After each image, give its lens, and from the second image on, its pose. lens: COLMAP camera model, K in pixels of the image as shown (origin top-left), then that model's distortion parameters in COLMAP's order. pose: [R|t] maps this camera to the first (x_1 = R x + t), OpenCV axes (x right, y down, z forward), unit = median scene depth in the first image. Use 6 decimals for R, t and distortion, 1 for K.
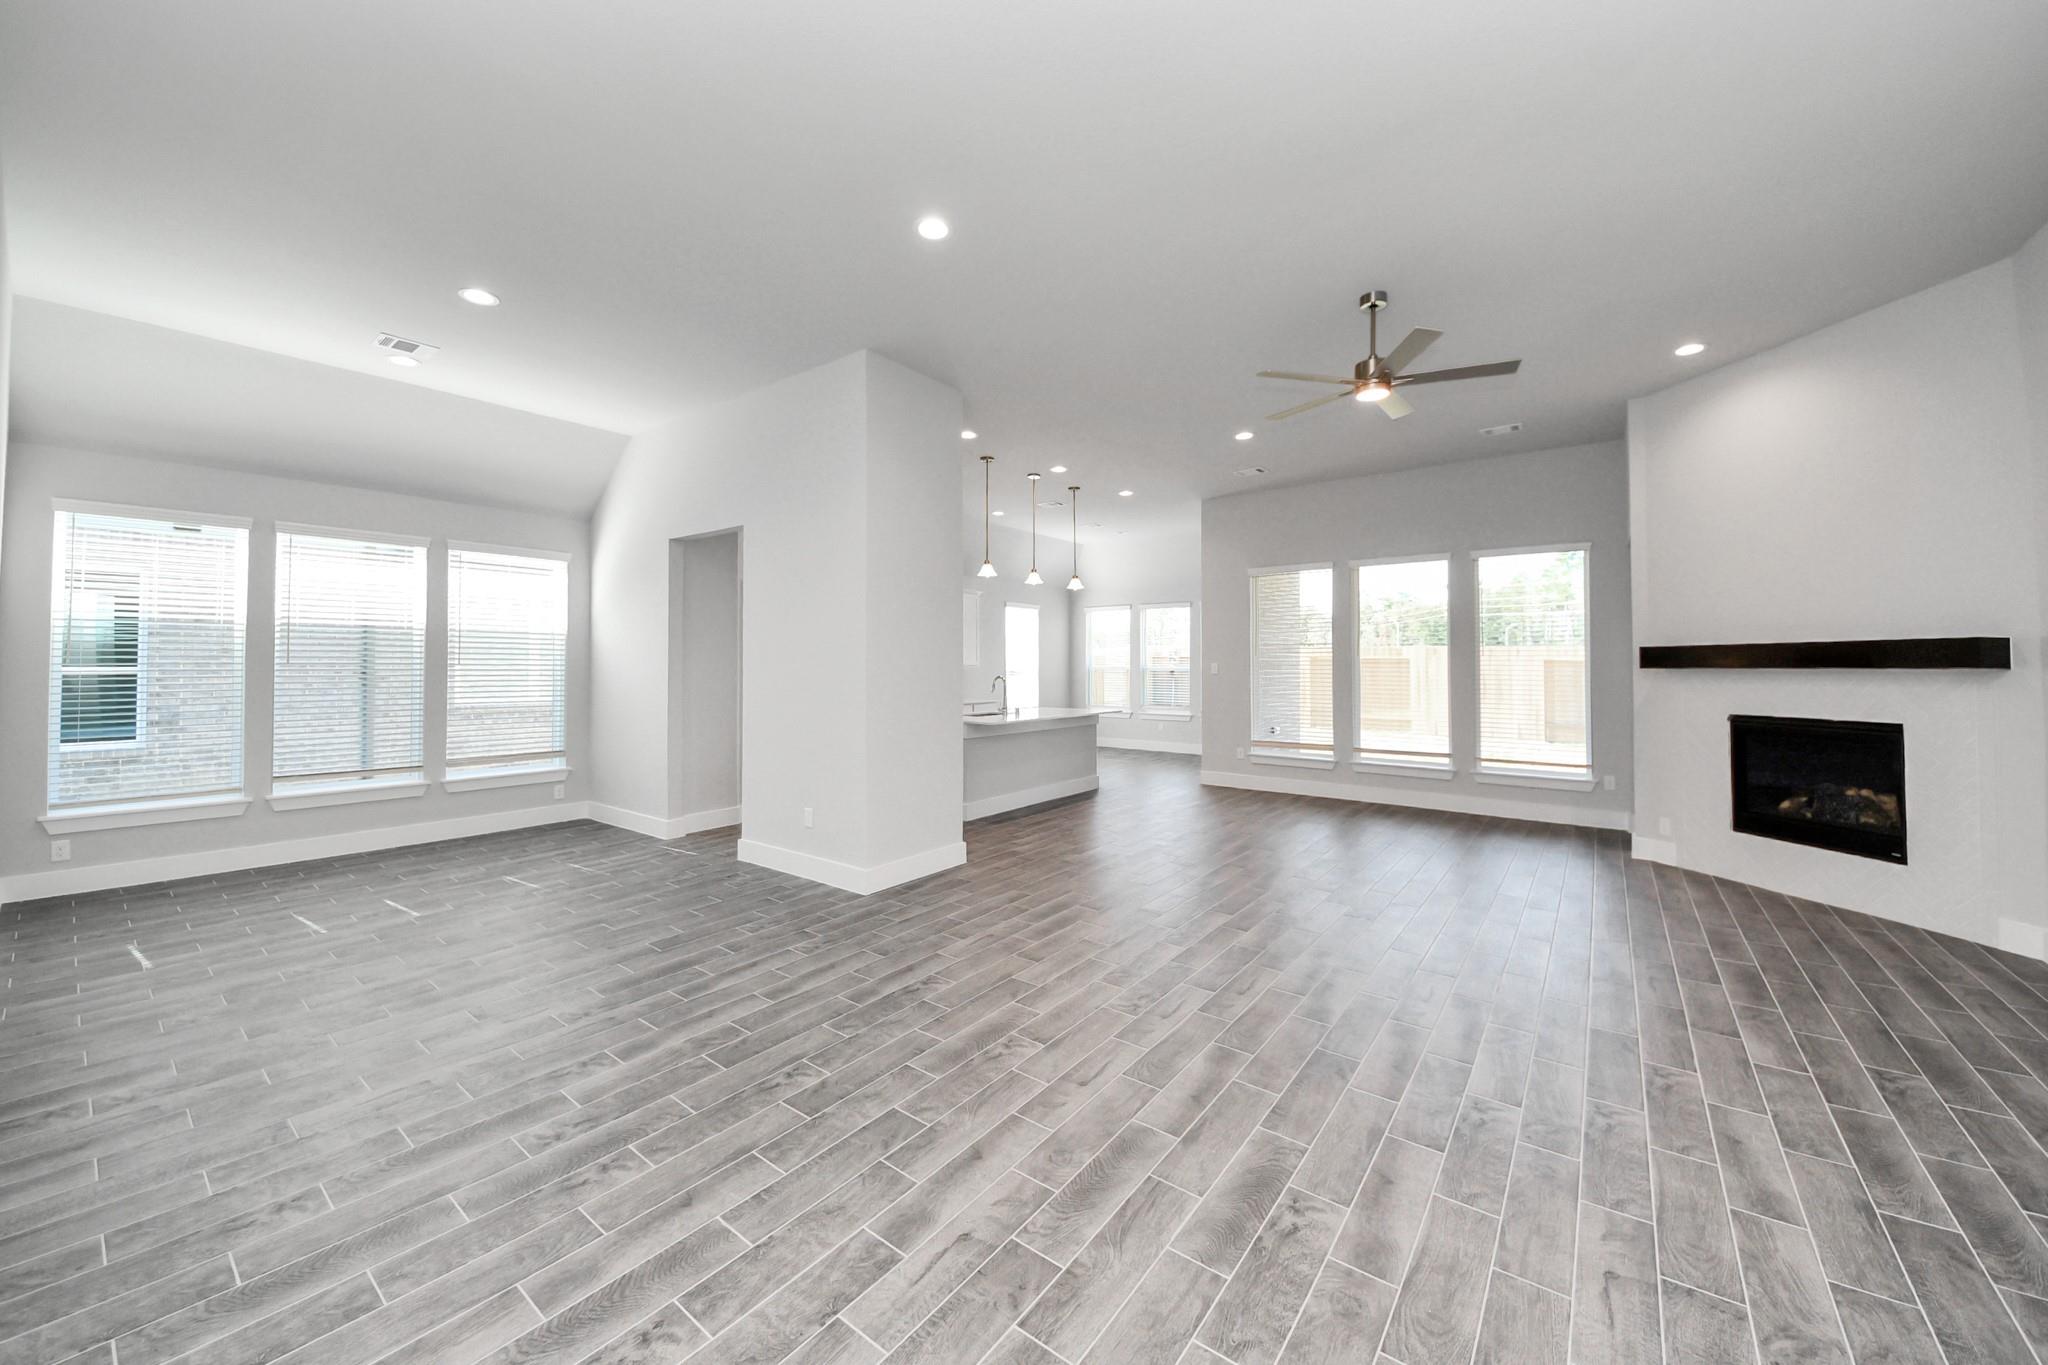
lens RADIAL K [[740.2, 0, 1002.3], [0, 740.2, 660.7], [0, 0, 1]] dist [0.020421, -0.014127]
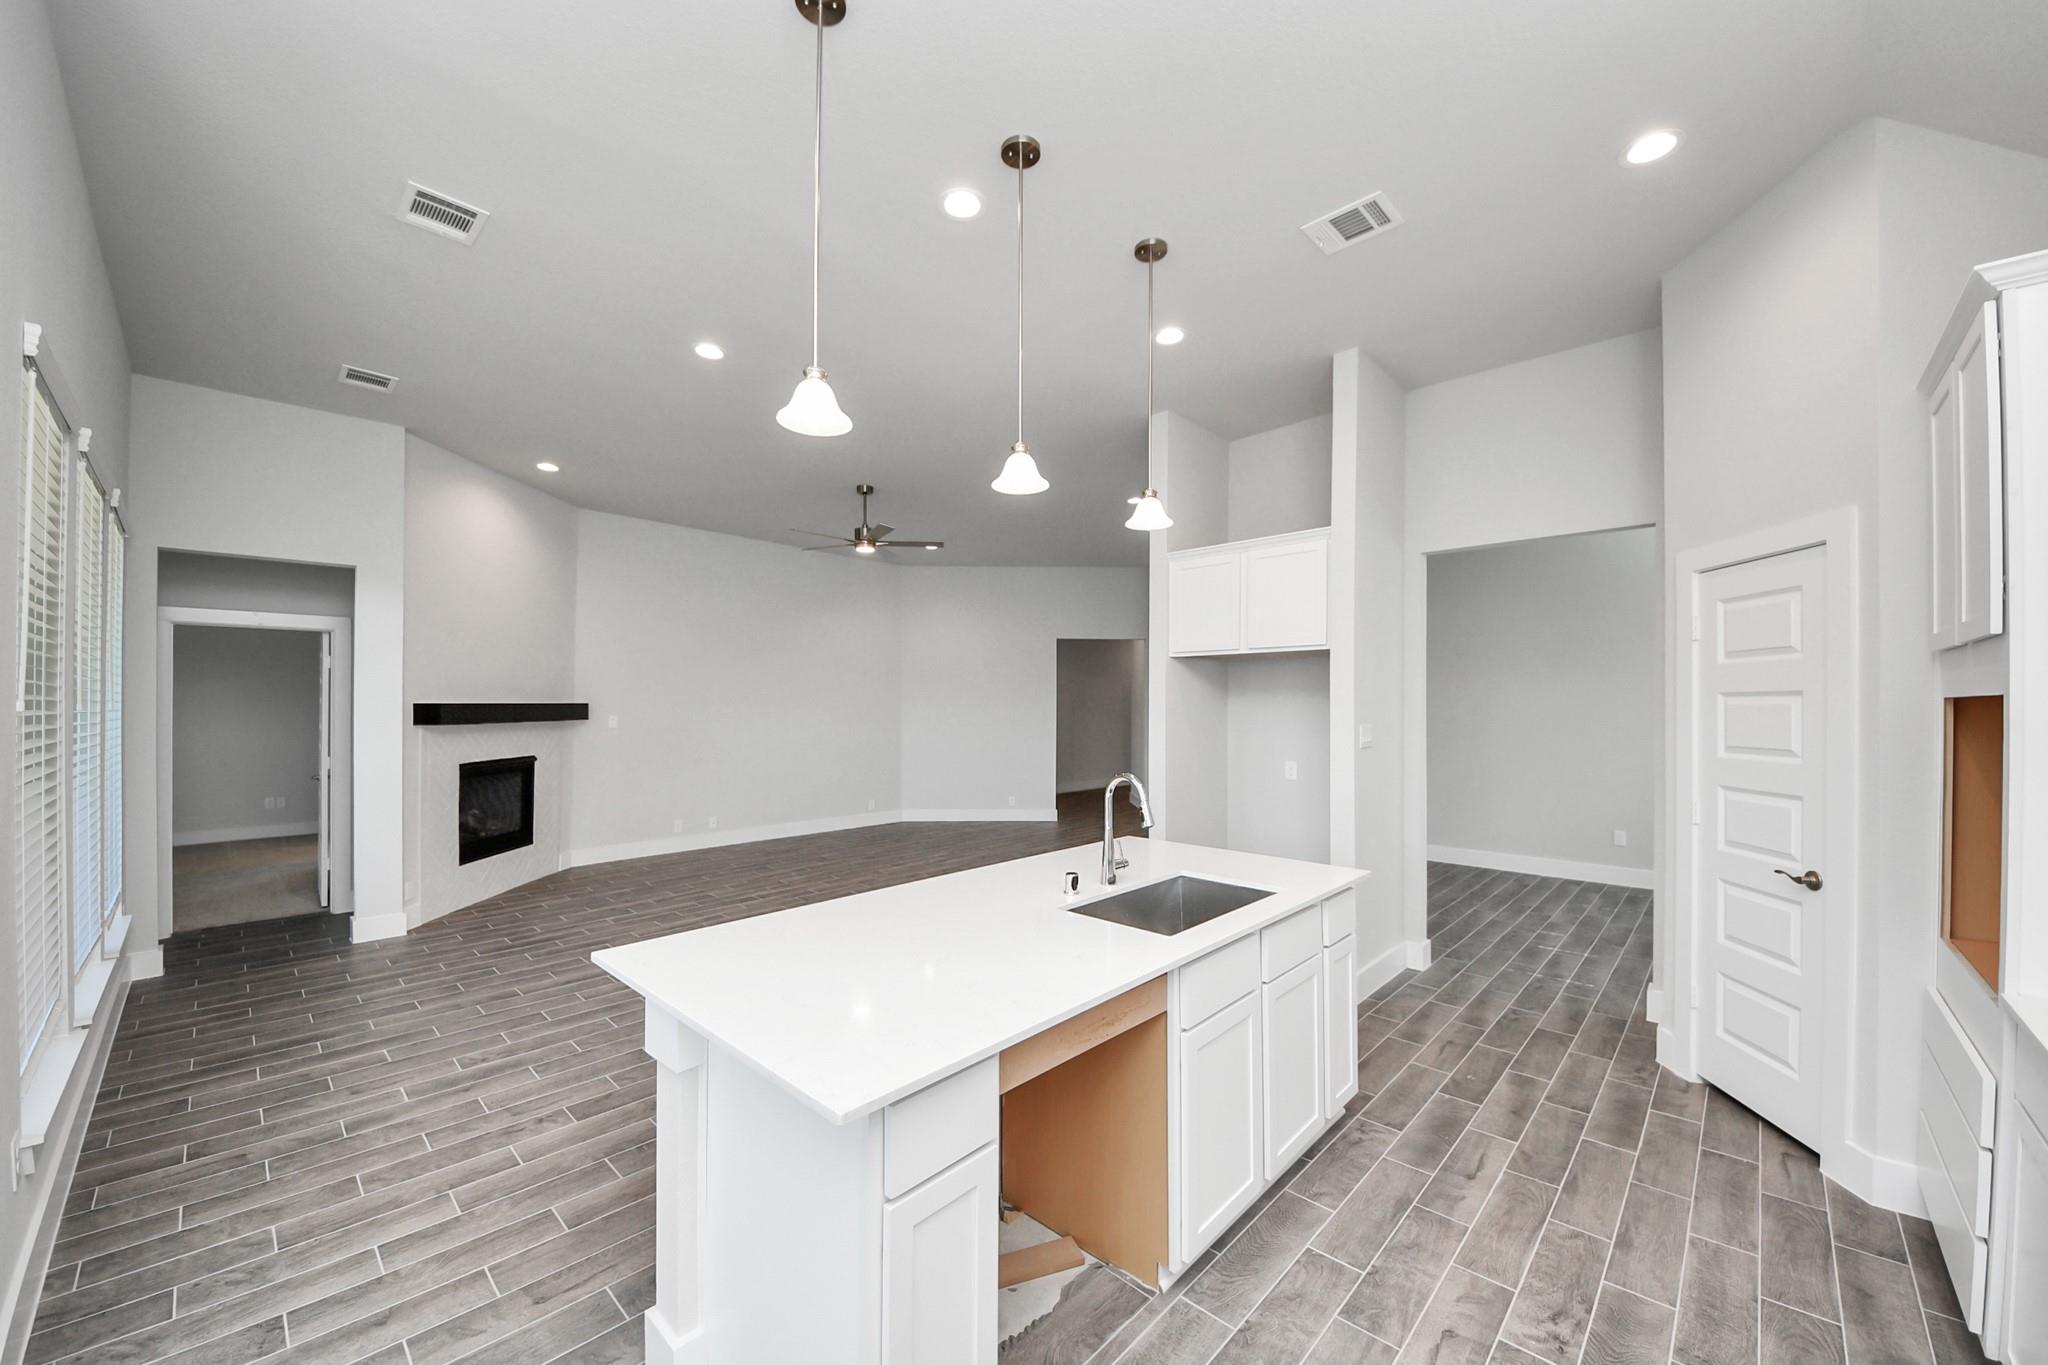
lens RADIAL K [[759.2, 0, 1009.5], [0, 759.2, 675.6], [0, 0, 1]] dist [0.031173, -0.022606]
pose [[-0.994526, 0.003419, 0.104432, 0.025209], [-0.000917, 0.999141, -0.041439, -0.016846], [-0.104484, -0.041308, -0.993668, 2.484101]]
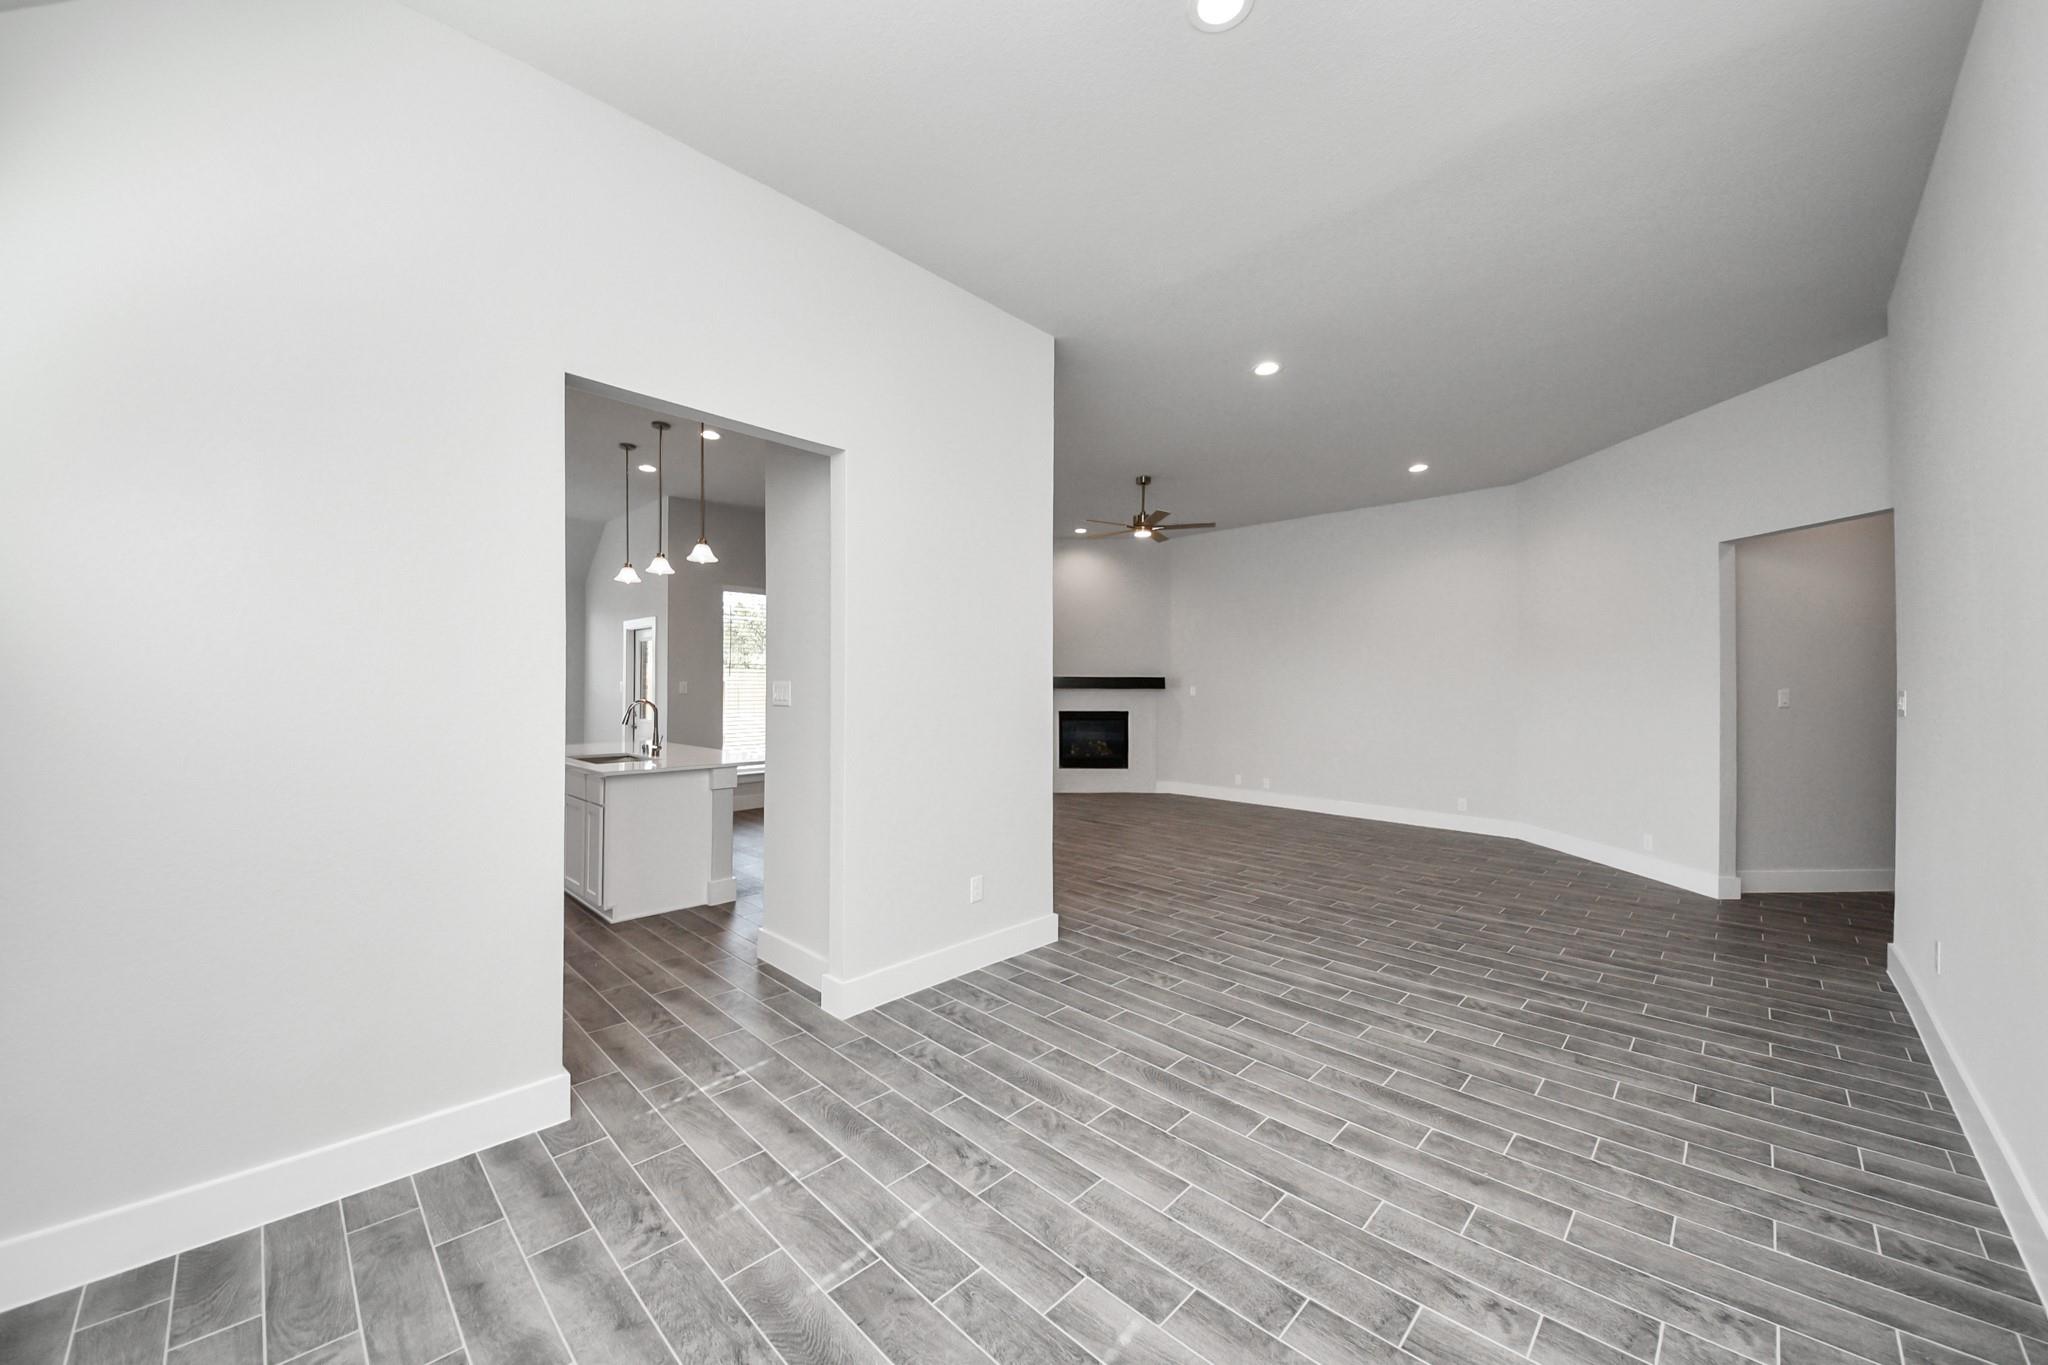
lens RADIAL K [[758.4, 0, 1022.9], [0, 758.4, 701.4], [0, 0, 1]] dist [0.016285, -0.014933]
pose [[0.101973, -0.023993, 0.994498, -1.215158], [-0.016596, 0.999529, 0.025816, 0.004946], [-0.994649, -0.019137, 0.101527, 1.056735]]
